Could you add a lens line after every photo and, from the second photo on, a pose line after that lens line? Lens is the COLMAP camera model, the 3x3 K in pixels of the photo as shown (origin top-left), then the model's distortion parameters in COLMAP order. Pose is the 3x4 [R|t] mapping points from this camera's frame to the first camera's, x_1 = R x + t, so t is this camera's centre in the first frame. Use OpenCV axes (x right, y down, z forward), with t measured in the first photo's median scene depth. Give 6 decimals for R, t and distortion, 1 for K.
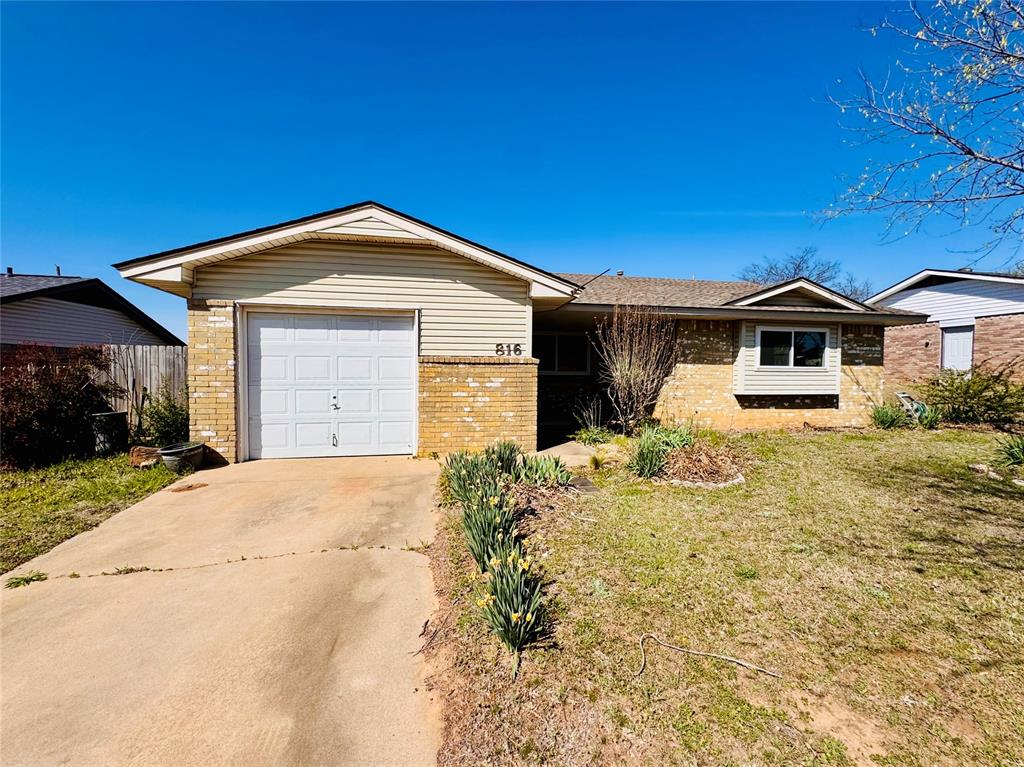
lens RADIAL K [[410.7, 0, 501.9], [0, 410.7, 380.9], [0, 0, 1]] dist [-0.001090, 0.000238]
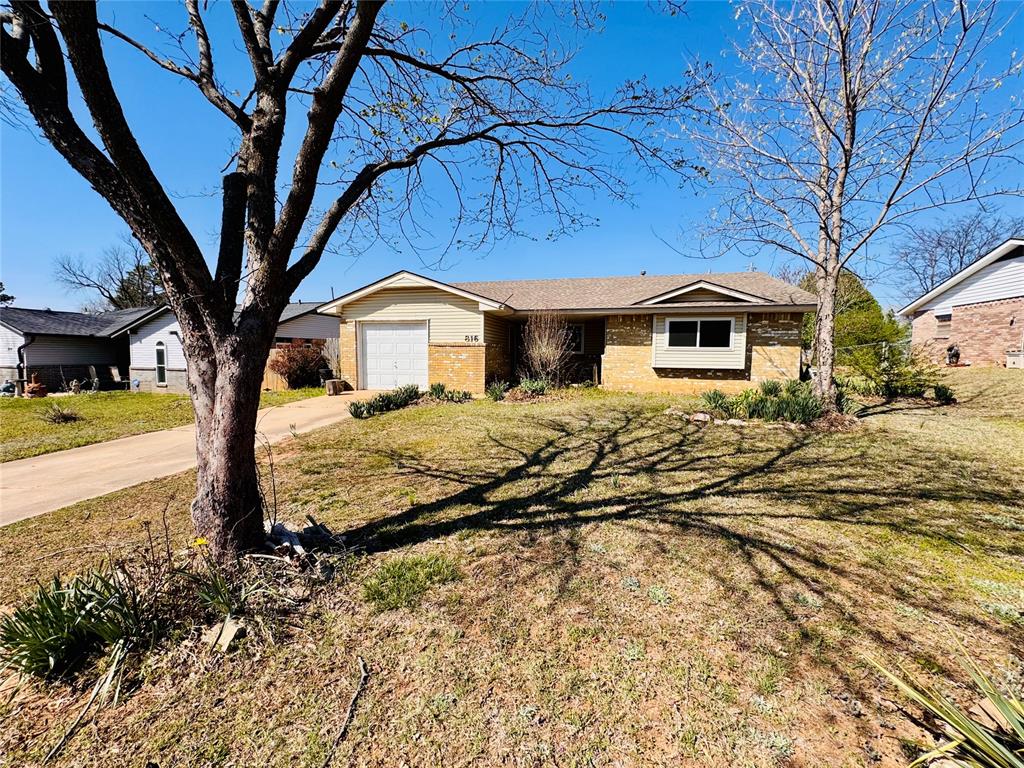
lens RADIAL K [[410.7, 0, 515.2], [0, 410.7, 382.9], [0, 0, 1]] dist [-0.001090, 0.000238]
pose [[0.908672, 0.032164, -0.416269, 0.766144], [-0.013045, 0.998729, 0.048693, 0.025205], [0.417306, -0.038816, 0.907937, -0.492278]]
